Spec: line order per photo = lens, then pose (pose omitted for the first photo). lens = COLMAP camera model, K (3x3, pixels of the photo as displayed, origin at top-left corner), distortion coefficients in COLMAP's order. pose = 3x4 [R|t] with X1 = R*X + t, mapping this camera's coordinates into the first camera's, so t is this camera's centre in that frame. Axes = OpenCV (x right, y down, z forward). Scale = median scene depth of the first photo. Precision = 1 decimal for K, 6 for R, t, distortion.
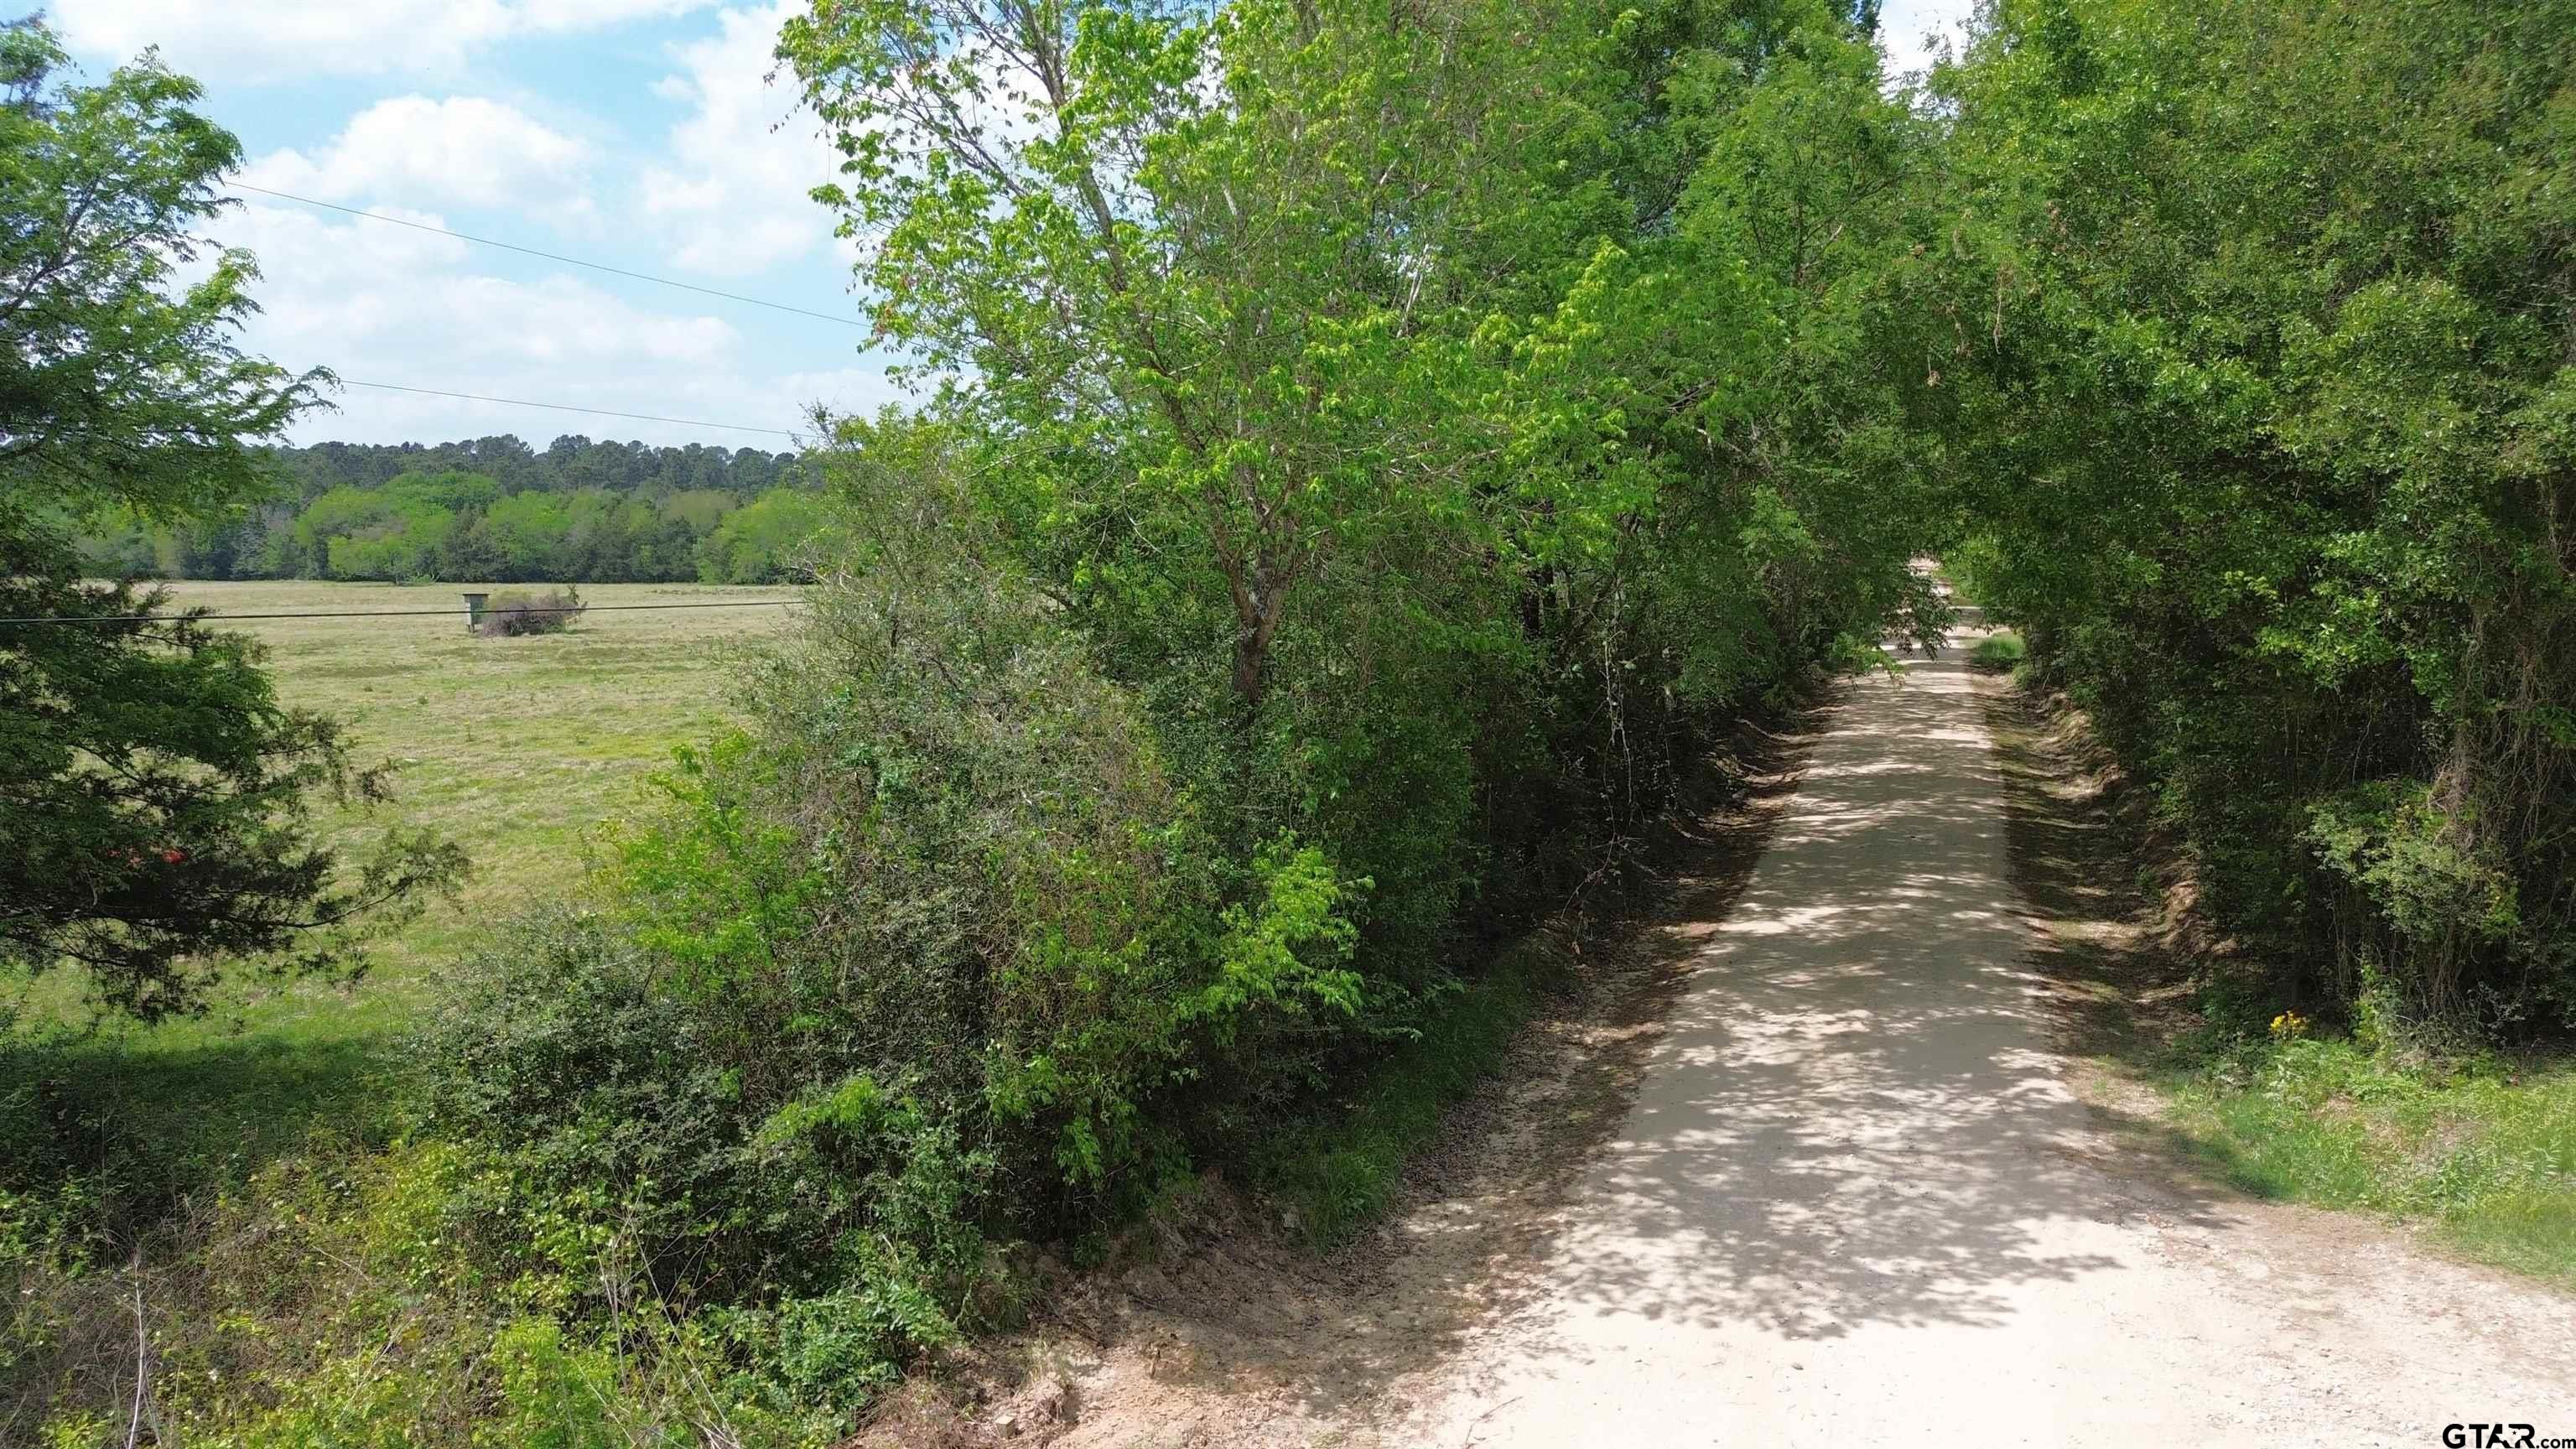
lens RADIAL K [[1807.4, 0, 1295.9], [0, 1807.4, 728.4], [0, 0, 1]] dist [0.056941, -0.058874]
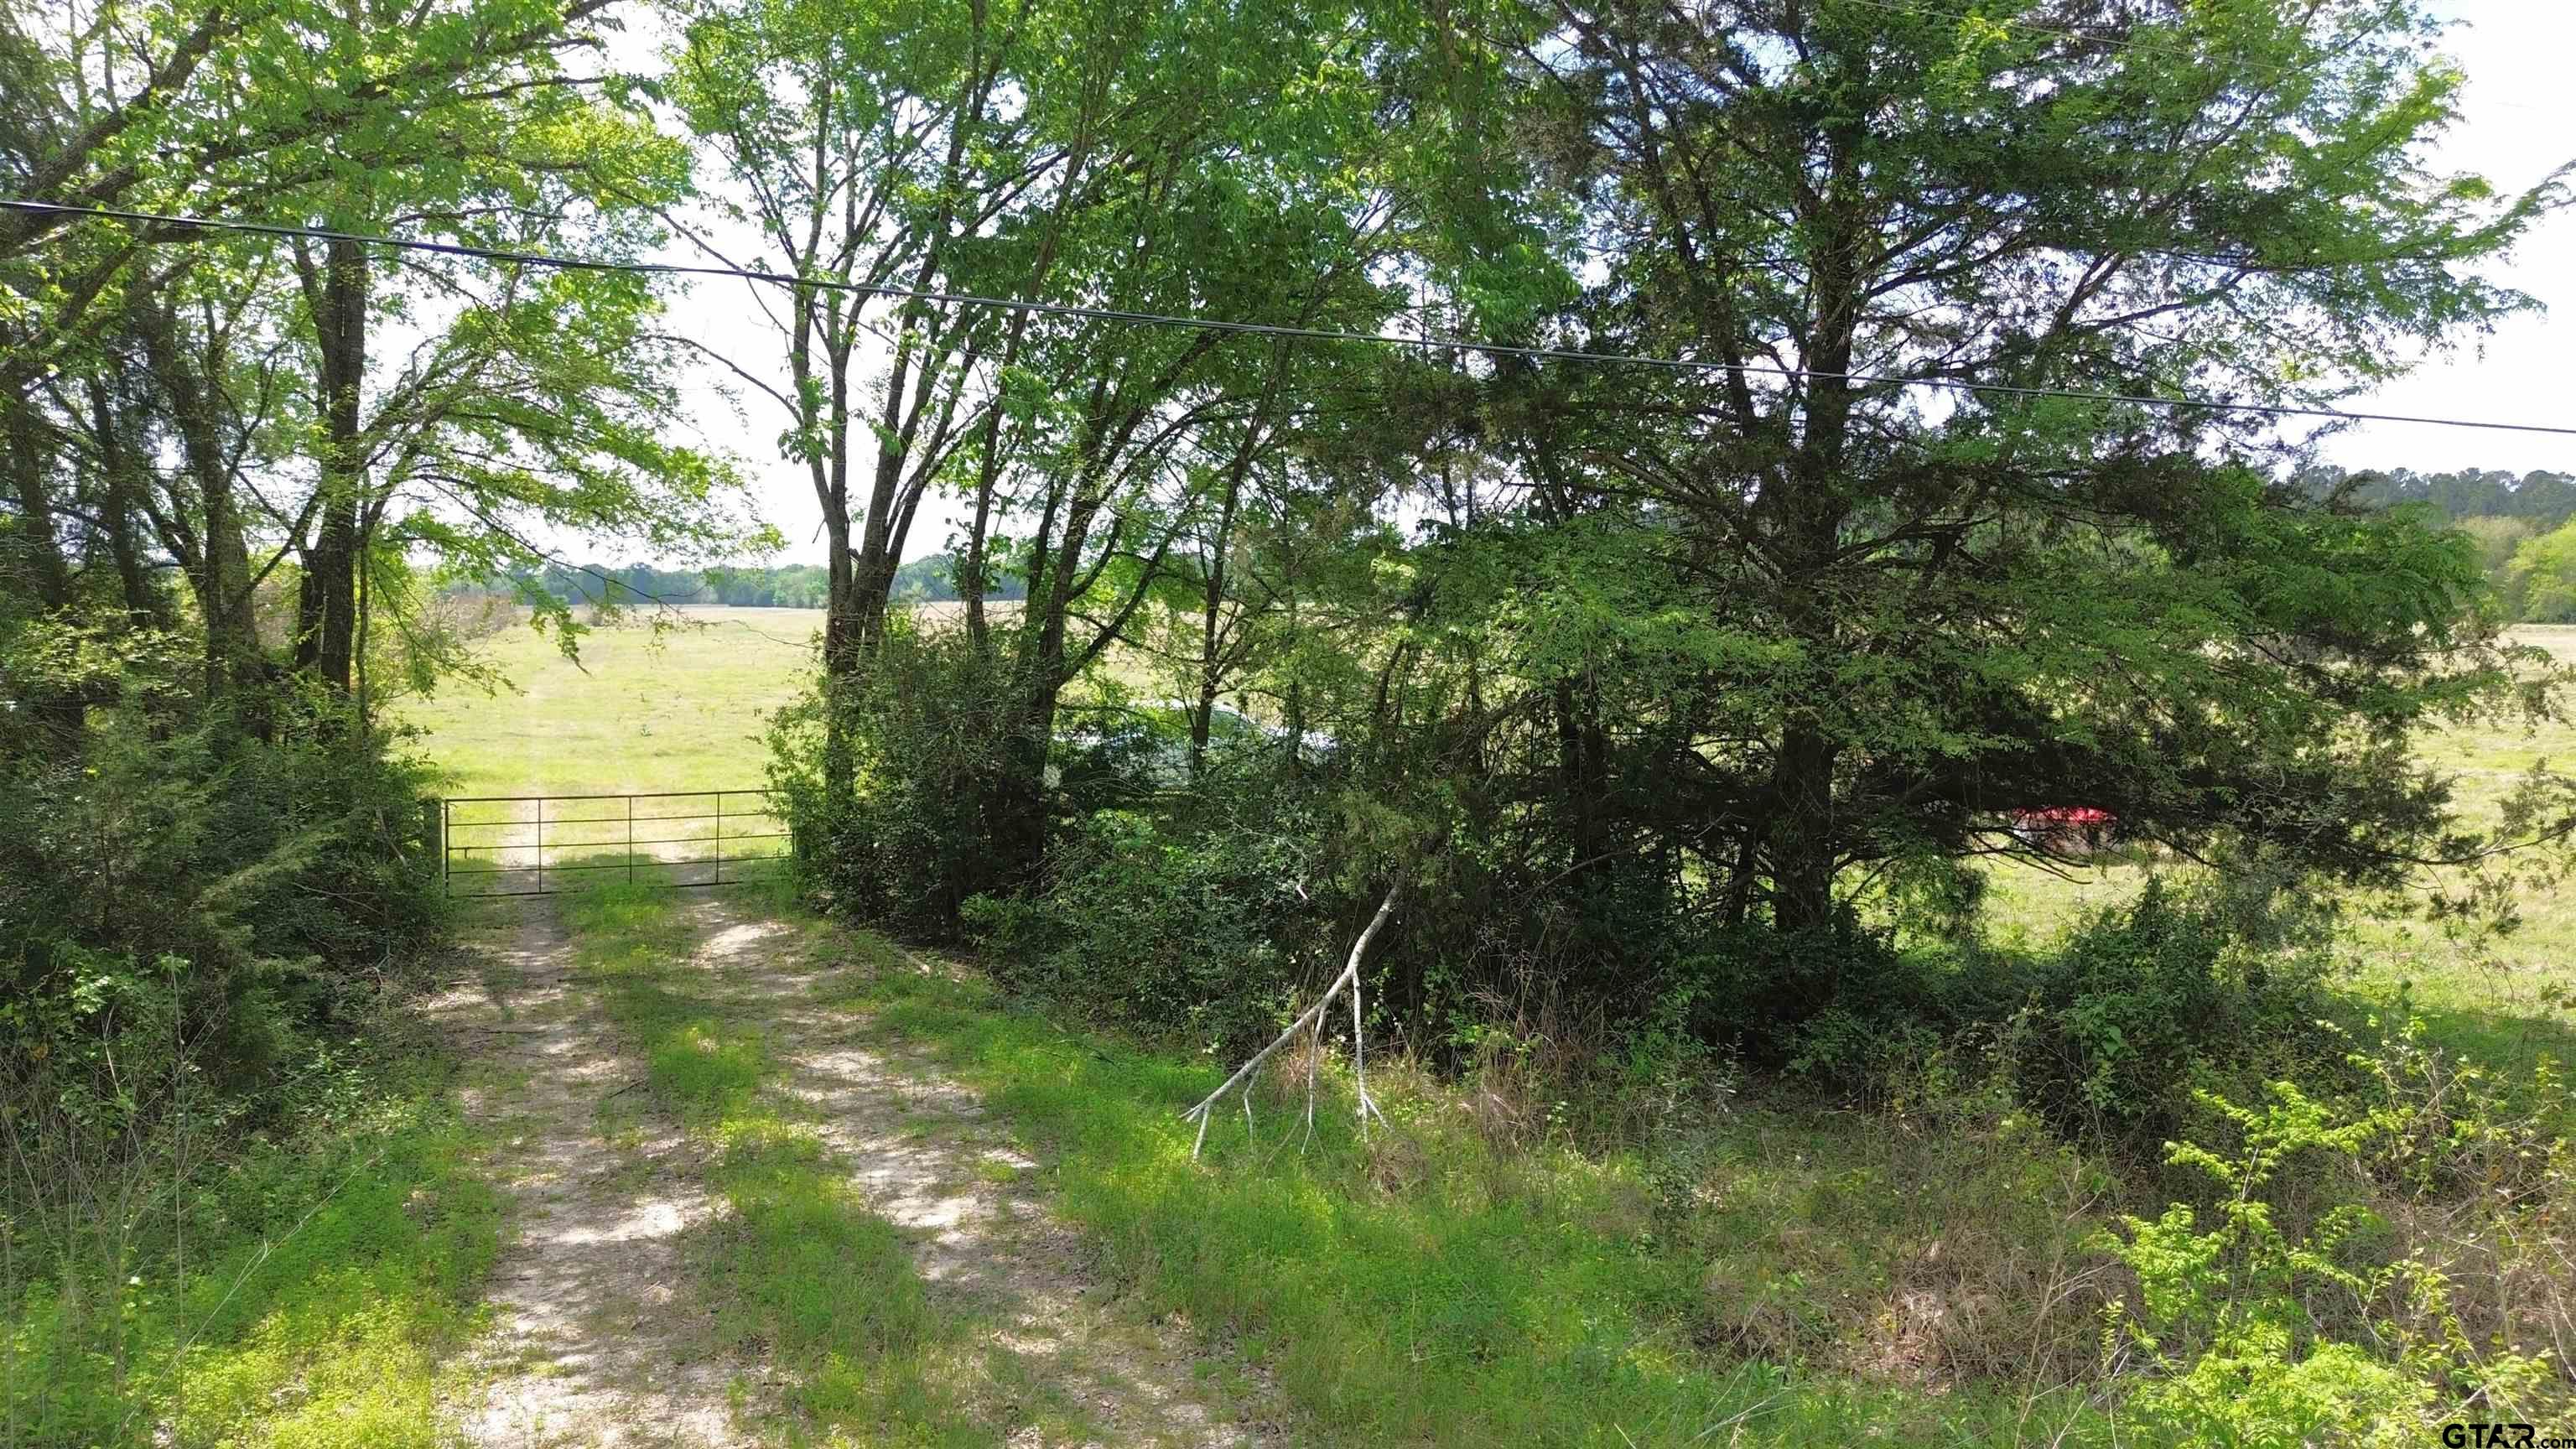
lens RADIAL K [[1807.4, 0, 1295.2], [0, 1807.4, 721.2], [0, 0, 1]] dist [0.056941, -0.058874]
pose [[0.639078, 0.057325, -0.767002, -0.228548], [-0.078761, 0.996854, 0.008879, 0.075190], [0.765098, 0.054735, 0.641583, 0.058587]]
